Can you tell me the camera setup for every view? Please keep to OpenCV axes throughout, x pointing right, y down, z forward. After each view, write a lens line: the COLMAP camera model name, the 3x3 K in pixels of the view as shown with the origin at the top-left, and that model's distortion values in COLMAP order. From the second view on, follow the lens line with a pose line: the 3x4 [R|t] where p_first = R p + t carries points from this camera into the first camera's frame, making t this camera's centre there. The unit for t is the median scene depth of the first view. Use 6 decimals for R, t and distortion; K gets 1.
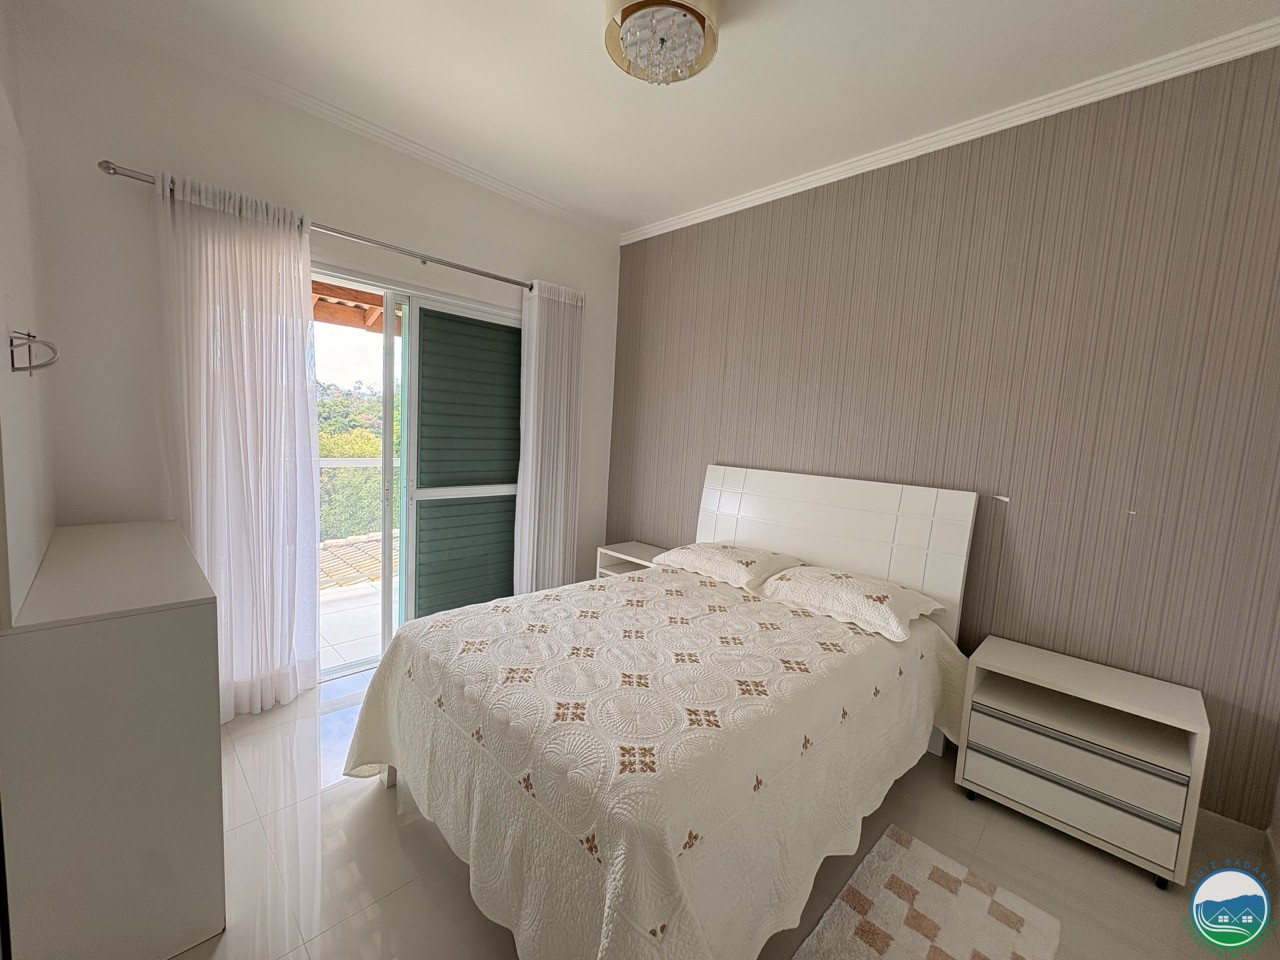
lens RADIAL K [[510.6, 0, 640.0], [0, 510.6, 480.0], [0, 0, 1]] dist [0.000291, 0.000285]
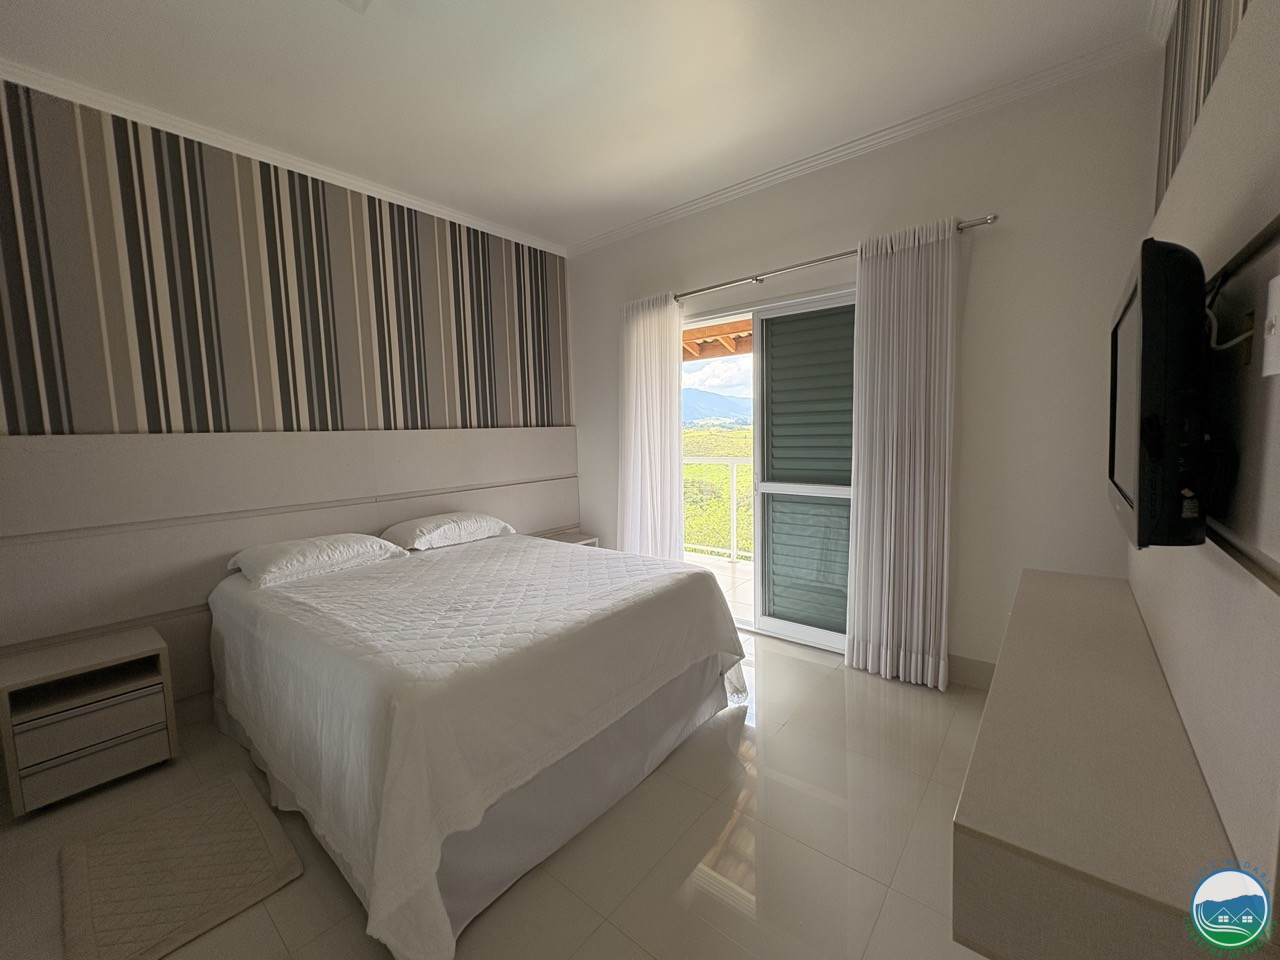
lens RADIAL K [[510.6, 0, 640.0], [0, 510.6, 480.0], [0, 0, 1]] dist [0.000291, 0.000285]
pose [[0.070812, 0.039009, -0.996727, 0.665904], [-0.070844, 0.996908, 0.033983, -0.006547], [0.994971, 0.068206, 0.073357, 0.654913]]
